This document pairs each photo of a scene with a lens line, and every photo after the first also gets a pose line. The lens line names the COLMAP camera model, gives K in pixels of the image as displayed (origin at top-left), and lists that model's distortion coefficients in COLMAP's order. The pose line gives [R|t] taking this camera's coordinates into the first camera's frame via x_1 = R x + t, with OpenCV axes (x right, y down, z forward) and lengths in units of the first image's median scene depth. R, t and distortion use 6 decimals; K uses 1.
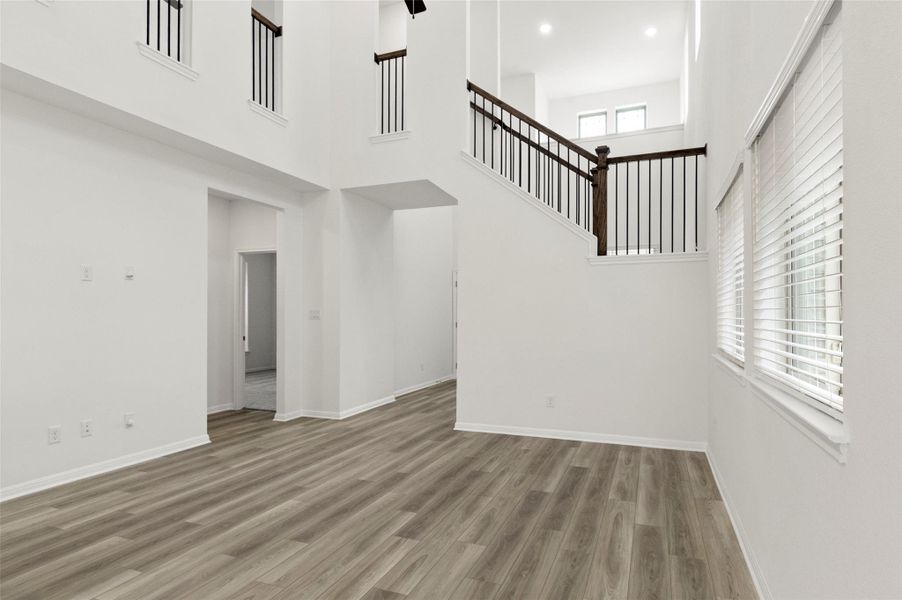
lens RADIAL K [[487.2, 0, 461.6], [0, 487.2, 311.0], [0, 0, 1]] dist [0.005146, -0.007742]
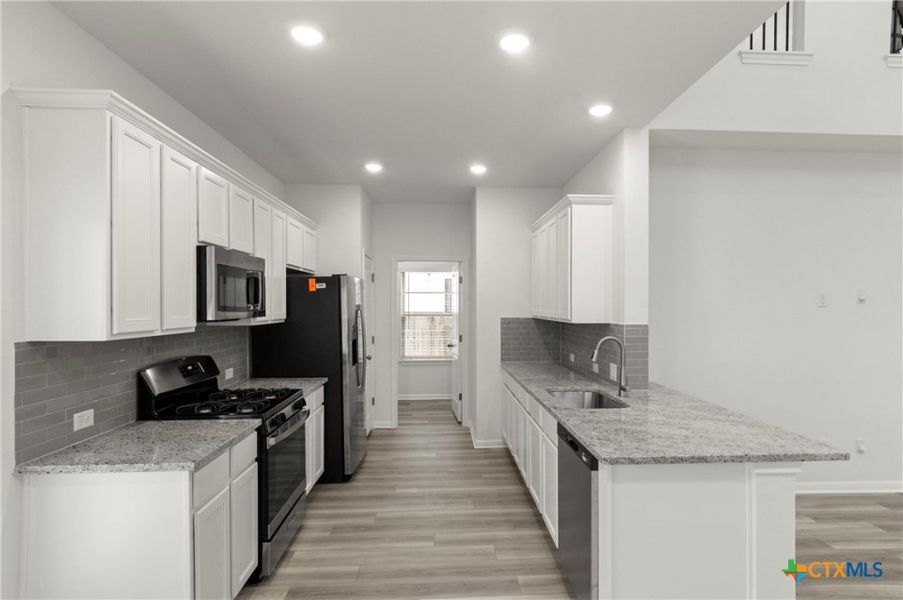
lens RADIAL K [[487.7, 0, 471.7], [0, 487.7, 308.5], [0, 0, 1]] dist [0.005146, -0.007742]
pose [[0.434261, 0.010468, -0.900726, -0.168502], [-0.000561, 0.999935, 0.011350, -0.079127], [0.900787, -0.004424, 0.434239, -0.160857]]
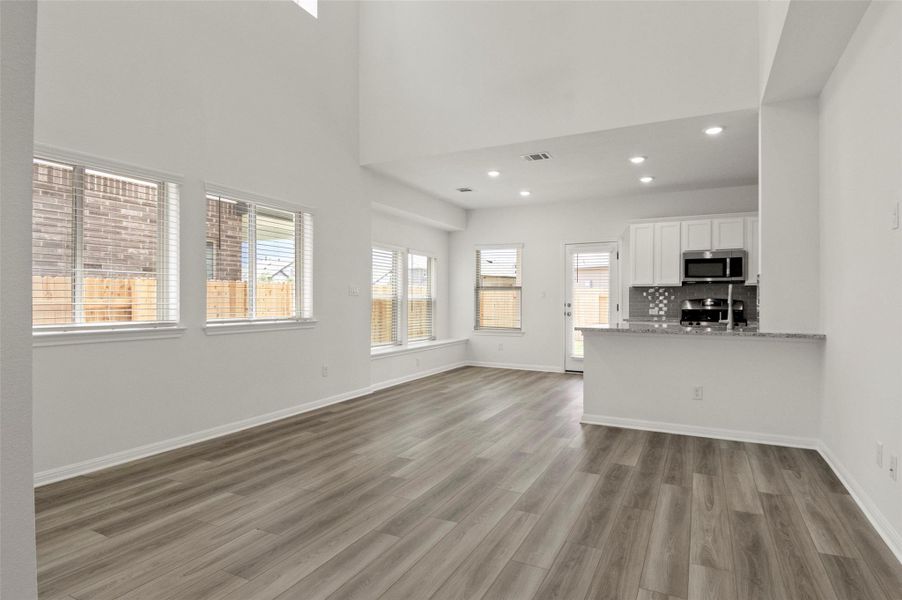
lens RADIAL K [[480.8, 0, 461.6], [0, 480.8, 298.2], [0, 0, 1]] dist [0.004421, -0.007317]
pose [[-0.996721, -0.001139, 0.080905, -0.298528], [-0.001850, 0.999960, -0.008724, 0.036386], [-0.080891, -0.008846, -0.996684, 1.832485]]
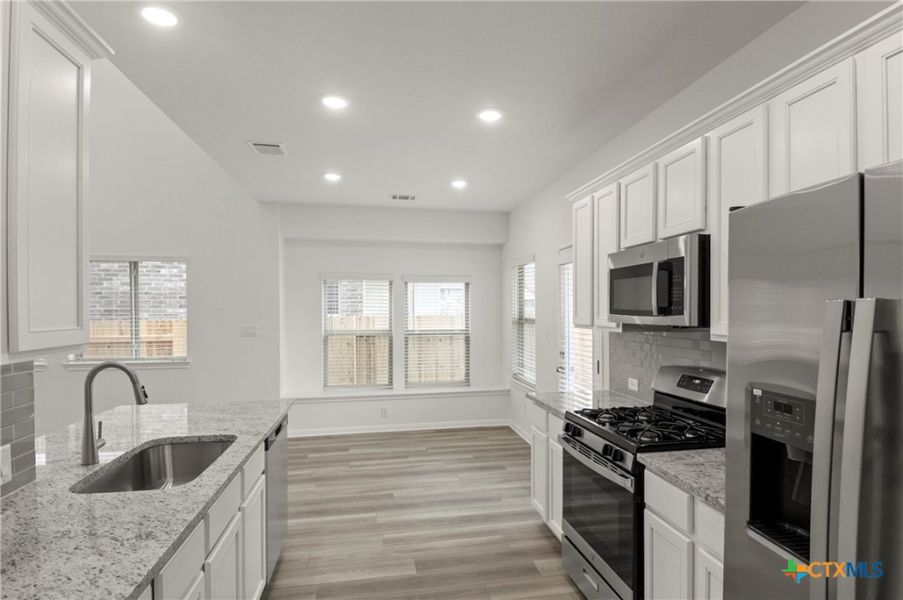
lens RADIAL K [[481.3, 0, 474.5], [0, 481.3, 308.1], [0, 0, 1]] dist [0.004421, -0.007317]
pose [[-0.552264, 0.008799, 0.833623, -1.597127], [0.003456, 0.999960, -0.008265, -0.069653], [-0.833662, -0.001683, -0.552272, 0.452932]]
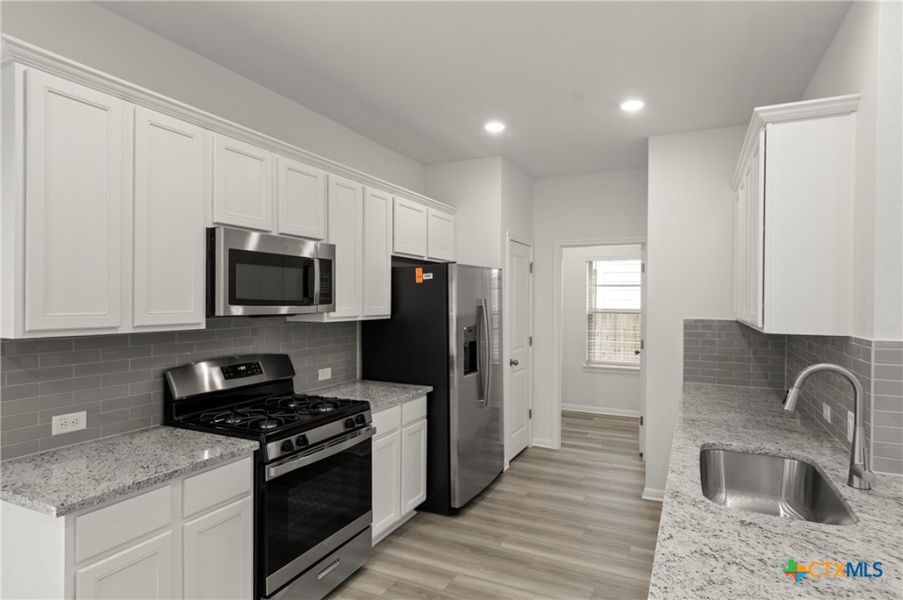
lens RADIAL K [[487.7, 0, 471.5], [0, 487.7, 303.8], [0, 0, 1]] dist [0.005146, -0.007742]
pose [[-0.048896, 0.012345, -0.998728, -0.410263], [-0.005497, 0.999905, 0.012628, -0.077340], [0.998789, 0.006107, -0.048823, 0.166882]]
